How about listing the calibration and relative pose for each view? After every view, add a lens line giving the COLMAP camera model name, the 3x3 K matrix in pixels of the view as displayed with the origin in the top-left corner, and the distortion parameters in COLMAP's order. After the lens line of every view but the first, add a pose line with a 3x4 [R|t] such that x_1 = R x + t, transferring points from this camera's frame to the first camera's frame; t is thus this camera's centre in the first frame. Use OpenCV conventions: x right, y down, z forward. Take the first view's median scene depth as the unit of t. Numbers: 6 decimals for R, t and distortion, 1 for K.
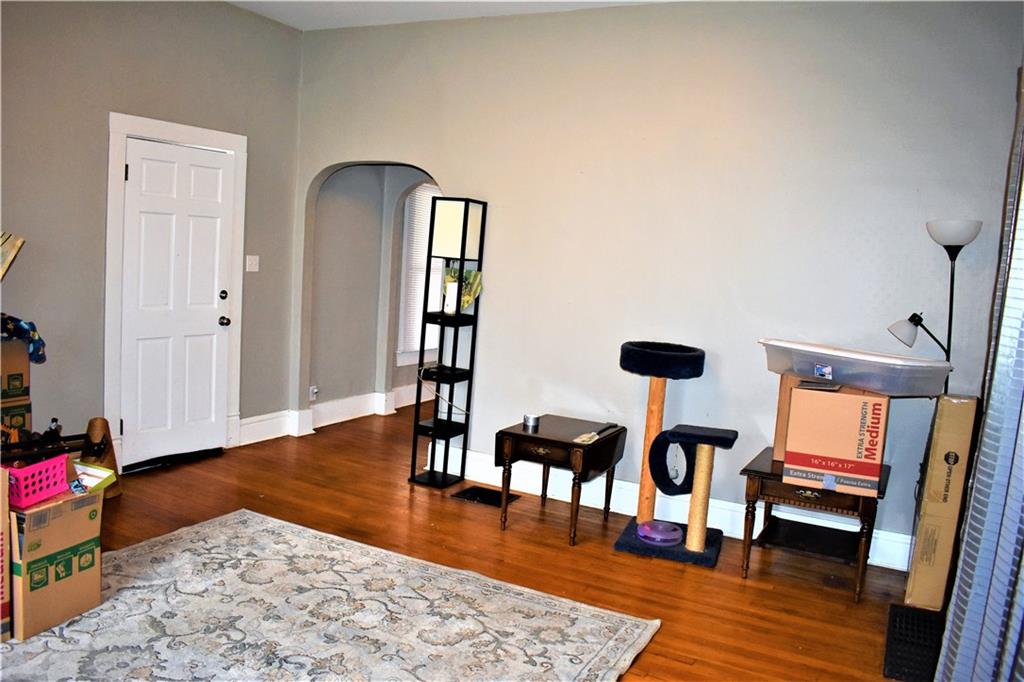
lens RADIAL K [[834.7, 0, 511.4], [0, 834.7, 341.3], [0, 0, 1]] dist [-0.058175, -0.002188]
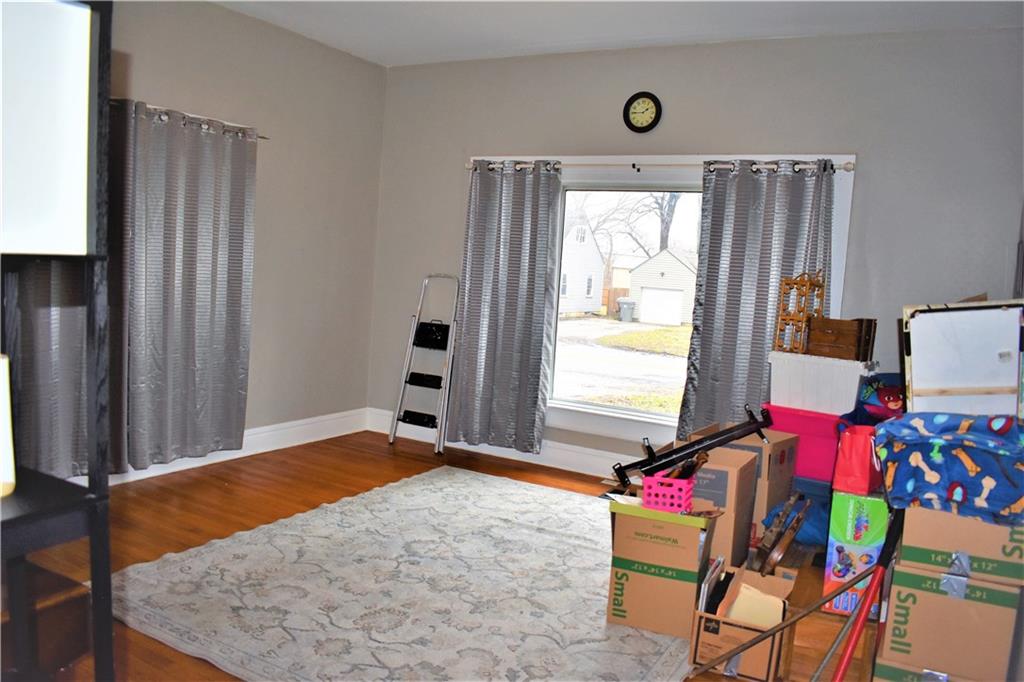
lens RADIAL K [[834.7, 0, 513.2], [0, 834.7, 342.4], [0, 0, 1]] dist [-0.058175, -0.002188]
pose [[-0.990967, -0.132105, 0.023092, -0.357729], [-0.124802, 0.971451, 0.201759, -0.223925], [-0.049086, 0.197054, -0.979163, 1.960955]]
